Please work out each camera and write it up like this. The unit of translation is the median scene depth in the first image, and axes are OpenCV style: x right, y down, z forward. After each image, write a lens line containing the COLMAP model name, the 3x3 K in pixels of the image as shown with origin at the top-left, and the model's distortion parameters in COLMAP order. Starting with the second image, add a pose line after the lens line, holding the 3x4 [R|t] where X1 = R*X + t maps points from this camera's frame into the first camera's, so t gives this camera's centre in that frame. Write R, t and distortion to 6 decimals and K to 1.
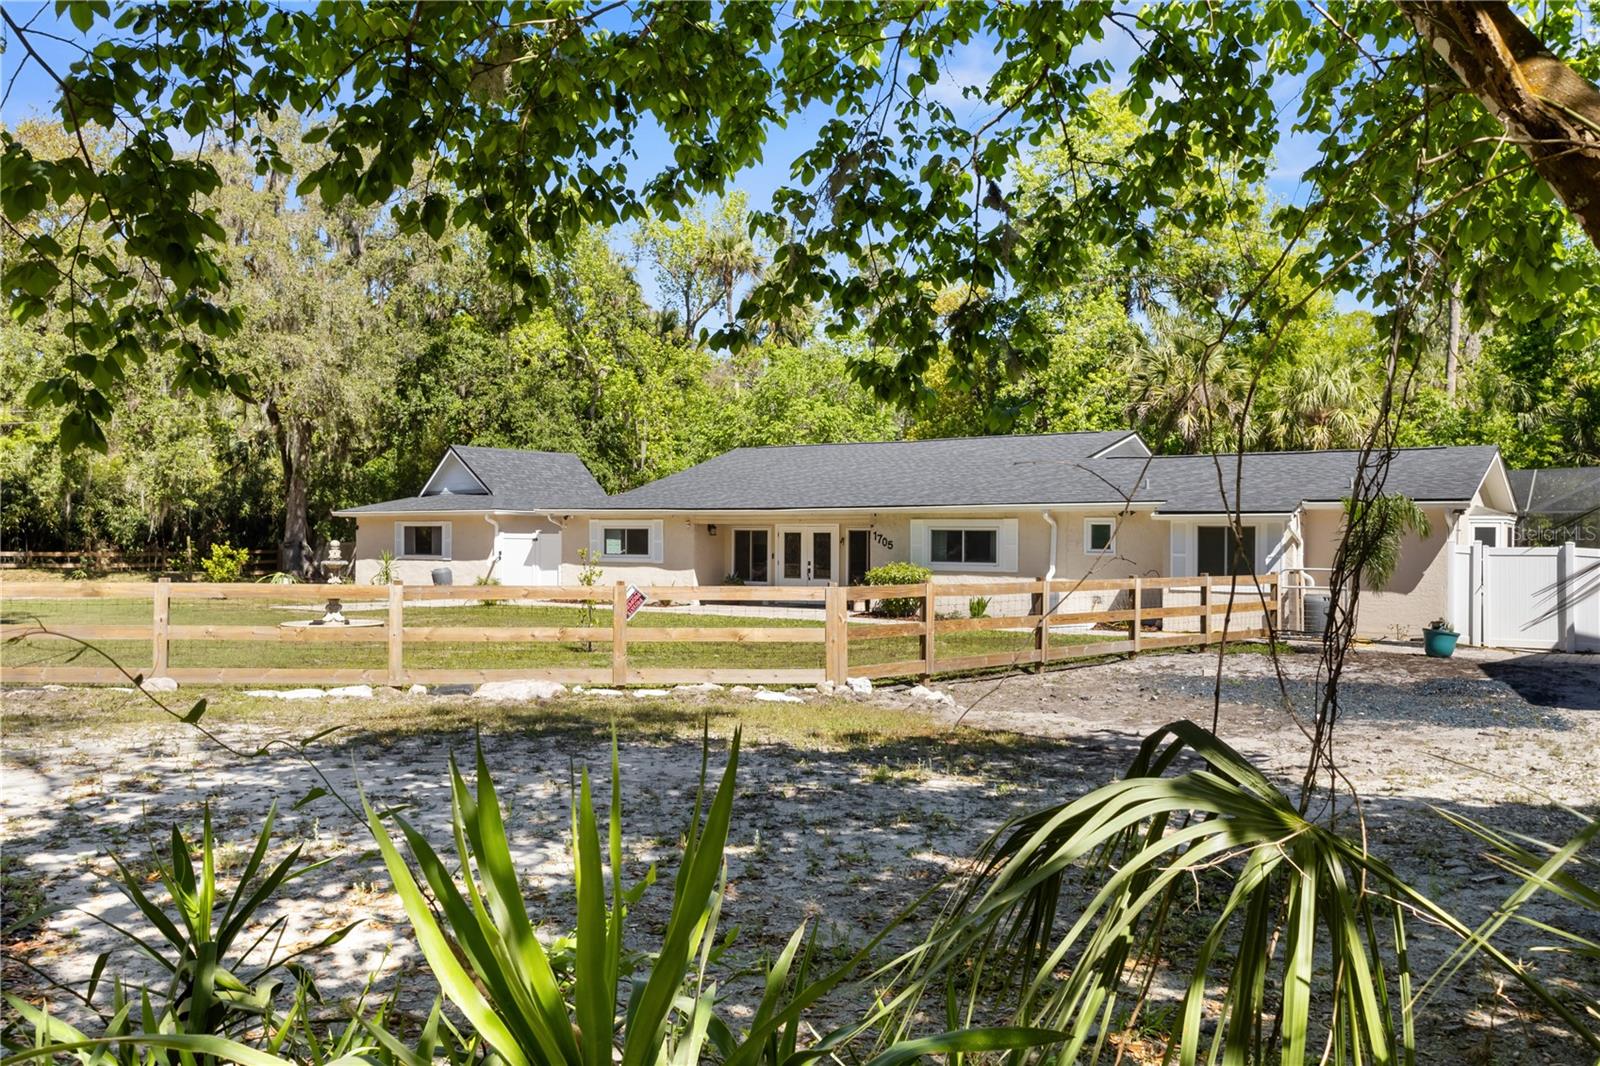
lens RADIAL K [[1270.2, 0, 800.0], [0, 1270.2, 533.0], [0, 0, 1]] dist [0.007006, 0.000836]
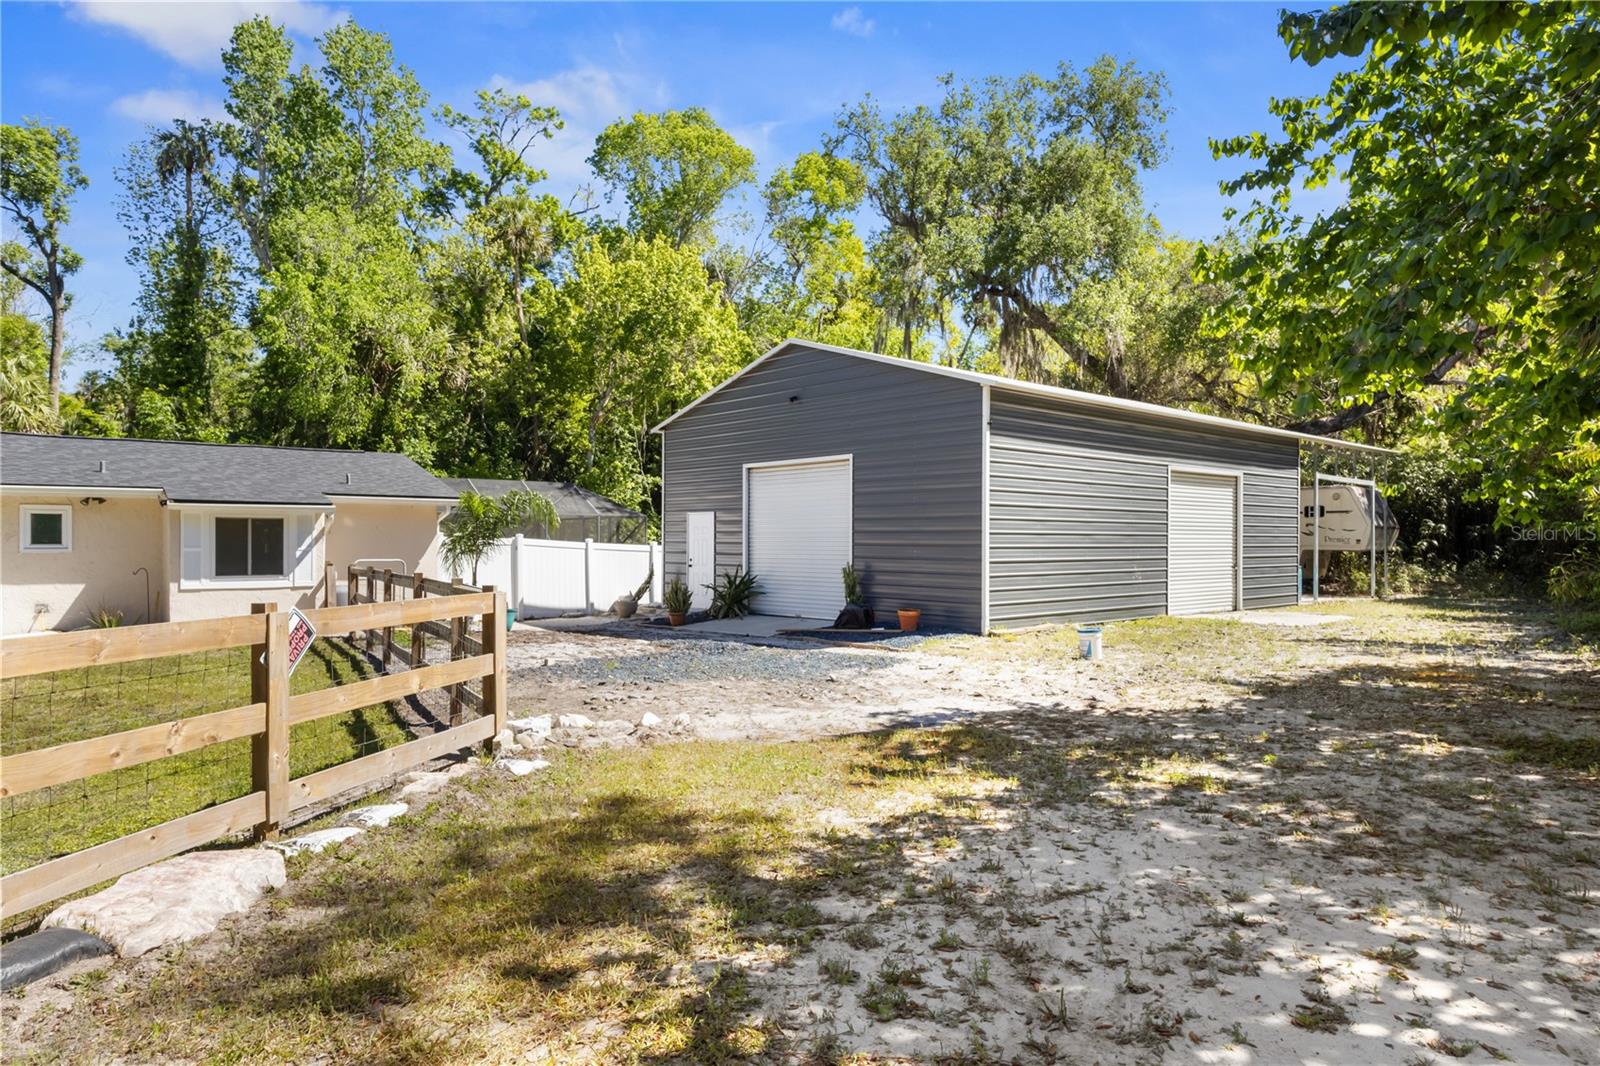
lens RADIAL K [[991.3, 0, 800.0], [0, 991.3, 533.0], [0, 0, 1]] dist [-0.003661, 0.000732]
pose [[0.278455, -0.003547, 0.960443, -0.188572], [-0.004481, 0.999977, 0.004992, 0.000346], [-0.960439, -0.005694, 0.278433, 0.312255]]
